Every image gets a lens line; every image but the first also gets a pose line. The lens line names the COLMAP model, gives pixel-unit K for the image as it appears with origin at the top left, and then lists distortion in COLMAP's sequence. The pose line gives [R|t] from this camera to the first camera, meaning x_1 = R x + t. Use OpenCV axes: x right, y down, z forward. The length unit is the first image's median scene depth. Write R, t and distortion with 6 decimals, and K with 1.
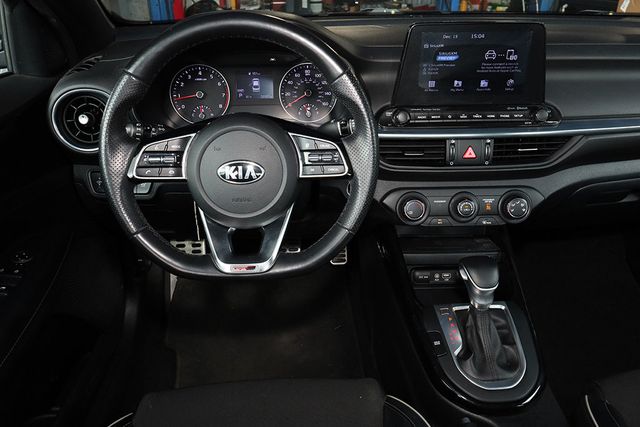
lens RADIAL K [[489.2, 0, 321.6], [0, 489.2, 213.4], [0, 0, 1]] dist [0.003215, -0.001412]
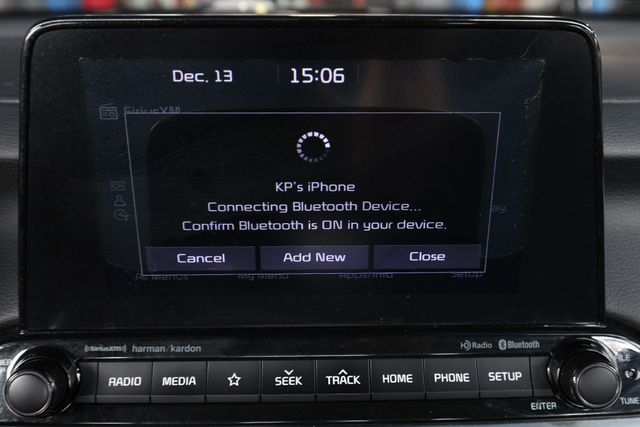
lens RADIAL K [[641.4, 0, 320.0], [0, 641.4, 213.5], [0, 0, 1]] dist [-0.008470, -0.008275]
pose [[0.999993, 0.003092, -0.002321, 0.275793], [-0.003305, 0.995149, -0.098323, -0.225355], [0.002006, 0.098330, 0.995152, 0.594543]]
